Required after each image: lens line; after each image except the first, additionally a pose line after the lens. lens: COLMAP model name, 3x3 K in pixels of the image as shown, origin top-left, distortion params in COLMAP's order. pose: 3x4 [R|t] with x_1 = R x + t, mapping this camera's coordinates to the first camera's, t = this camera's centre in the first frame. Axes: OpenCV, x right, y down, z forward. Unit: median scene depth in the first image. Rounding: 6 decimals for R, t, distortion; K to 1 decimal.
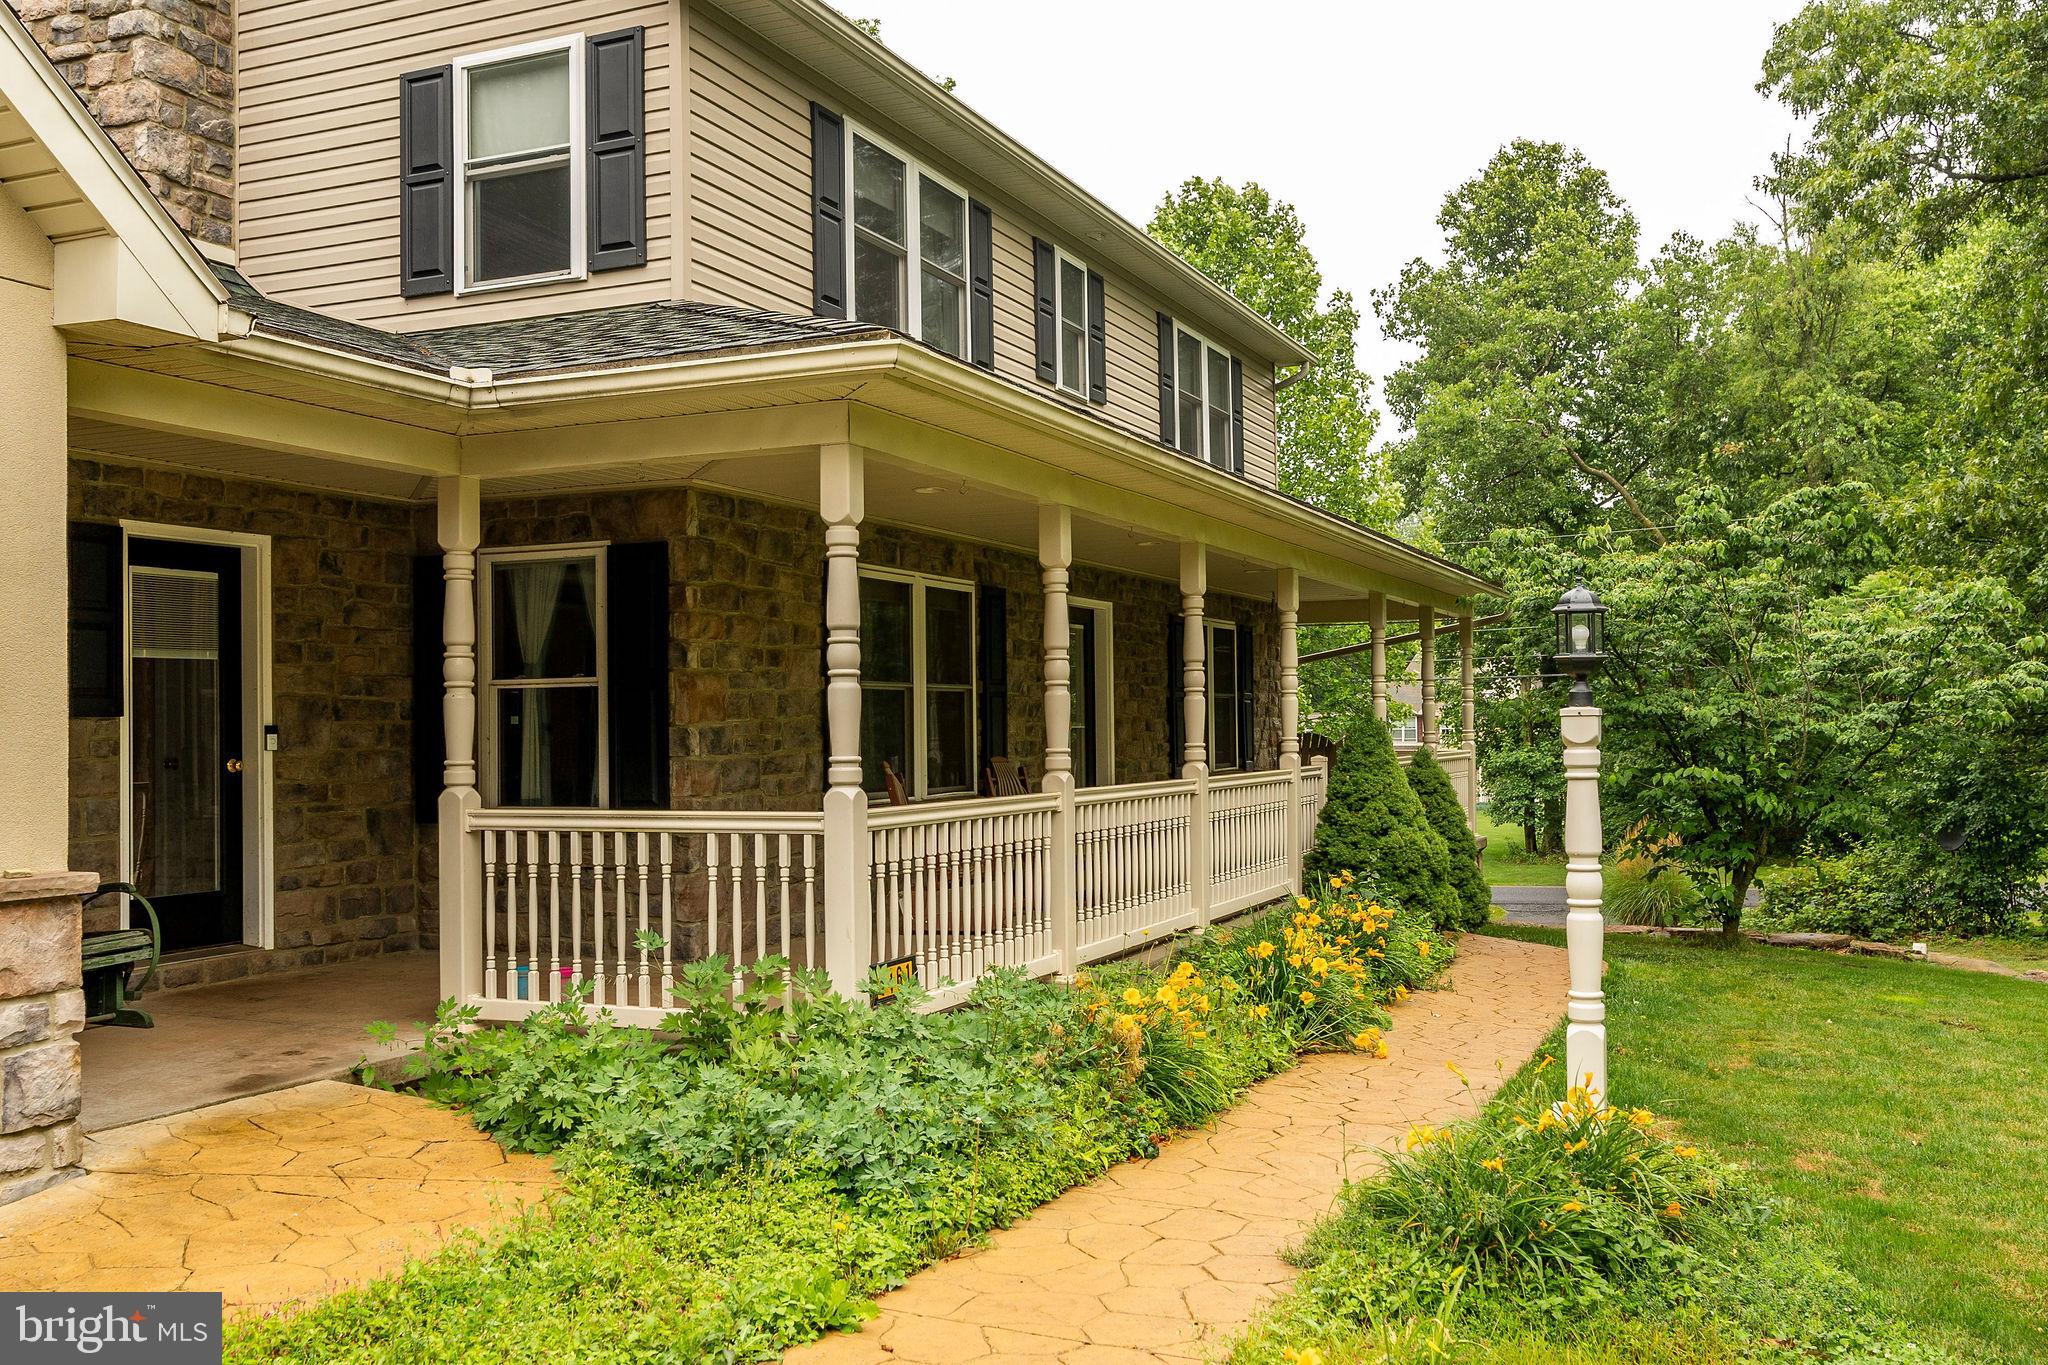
lens RADIAL K [[1830.9, 0, 1027.1], [0, 1830.9, 671.8], [0, 0, 1]] dist [-0.005469, 0.003561]
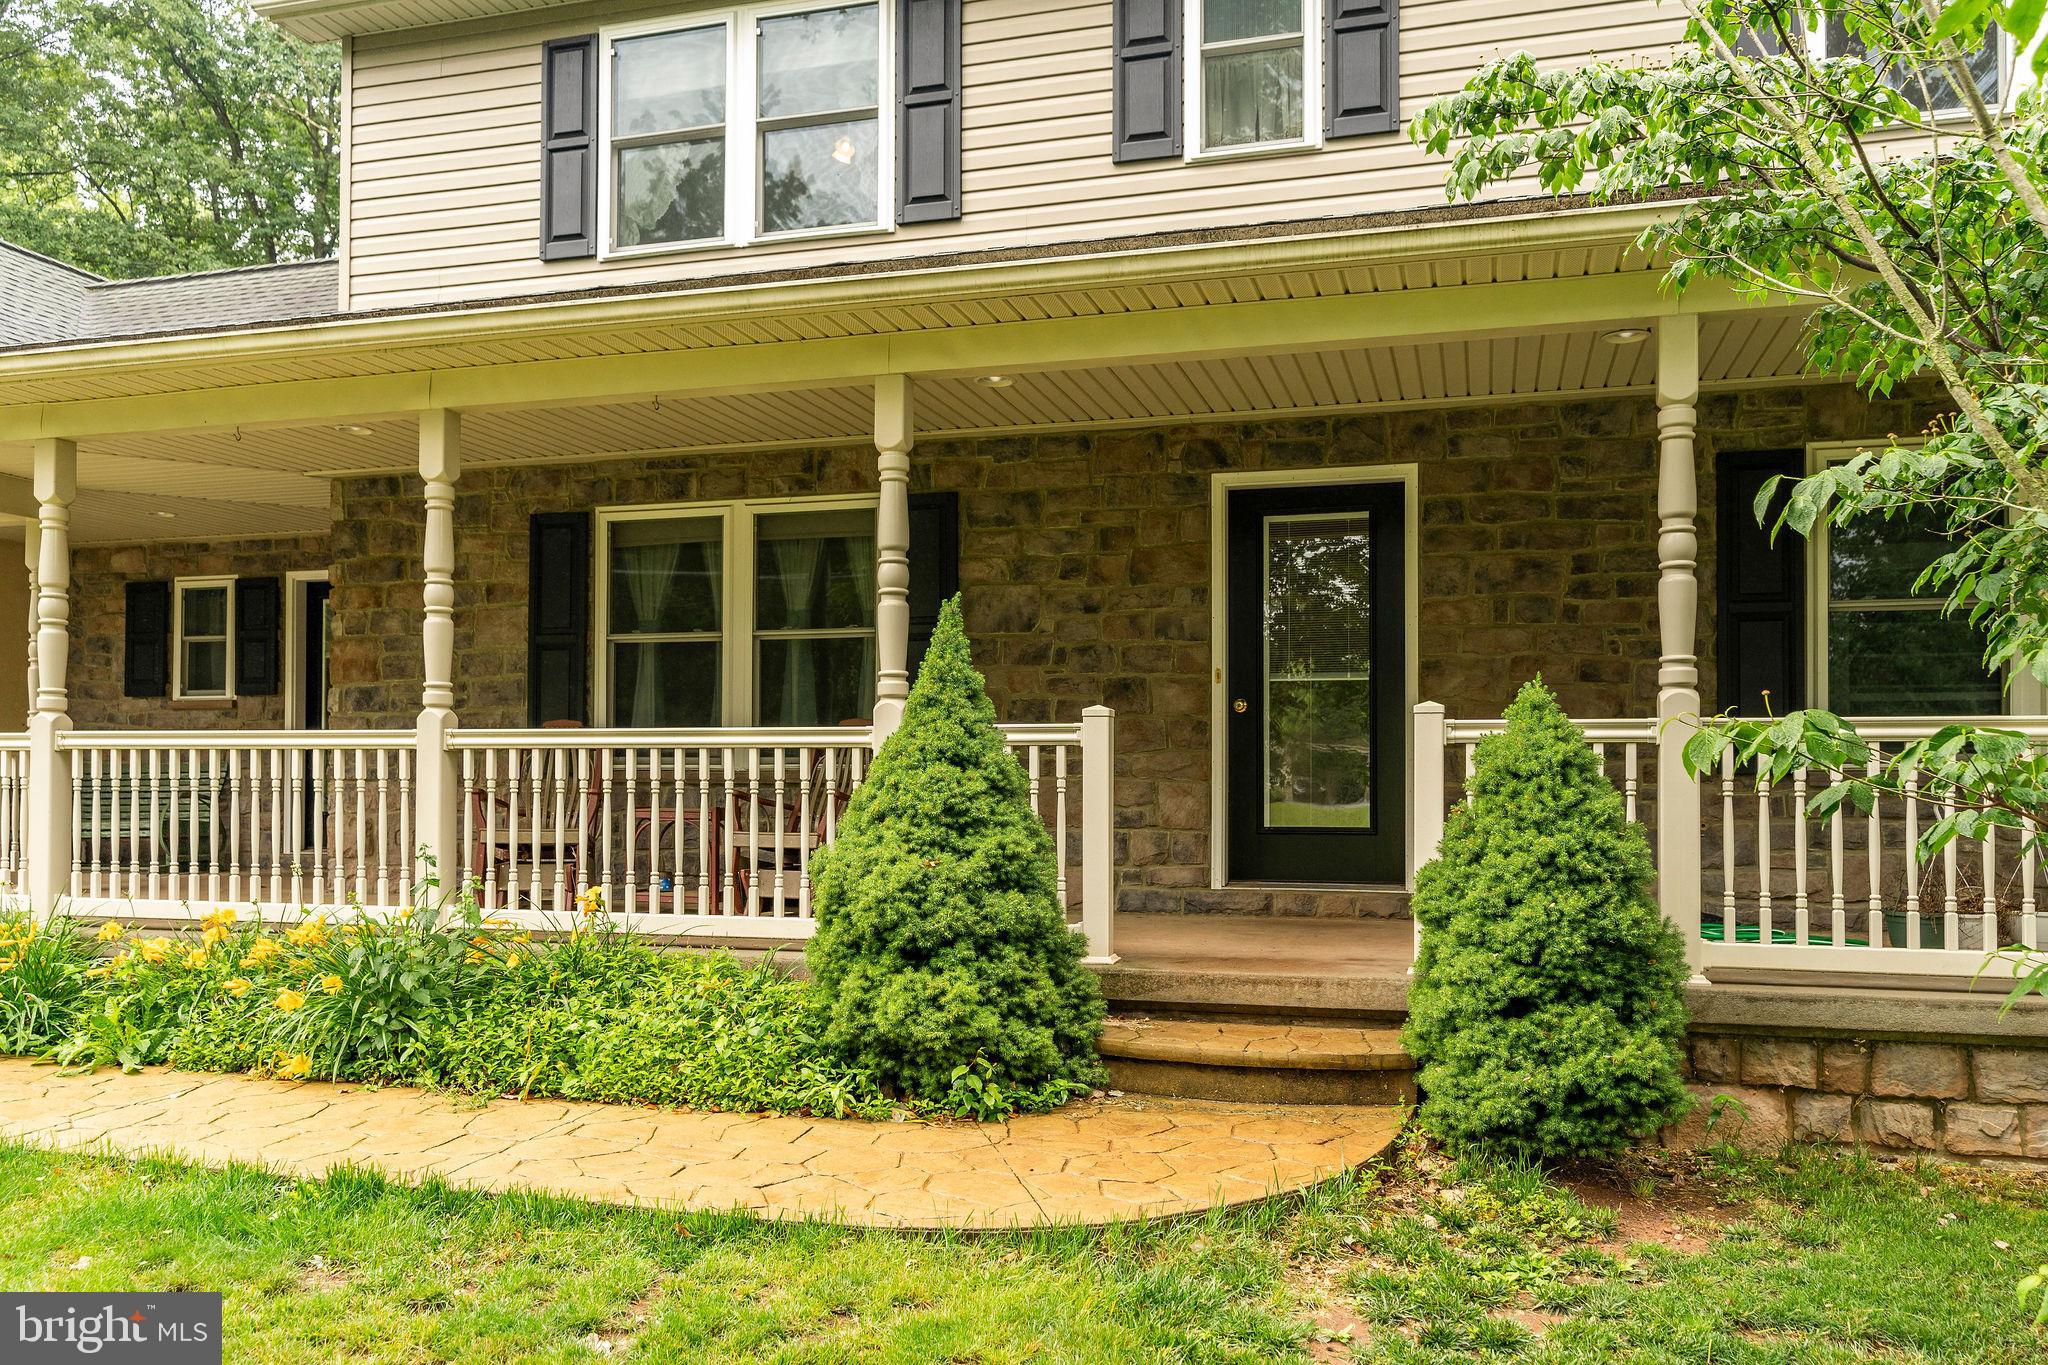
lens RADIAL K [[1545.5, 0, 973.5], [0, 1545.5, 703.2], [0, 0, 1]] dist [0.025503, -0.001661]
pose [[0.138214, 0.001763, -0.990401, 0.818400], [0.039080, 0.999210, 0.007233, 0.052622], [0.989631, -0.039704, 0.138036, 1.200986]]
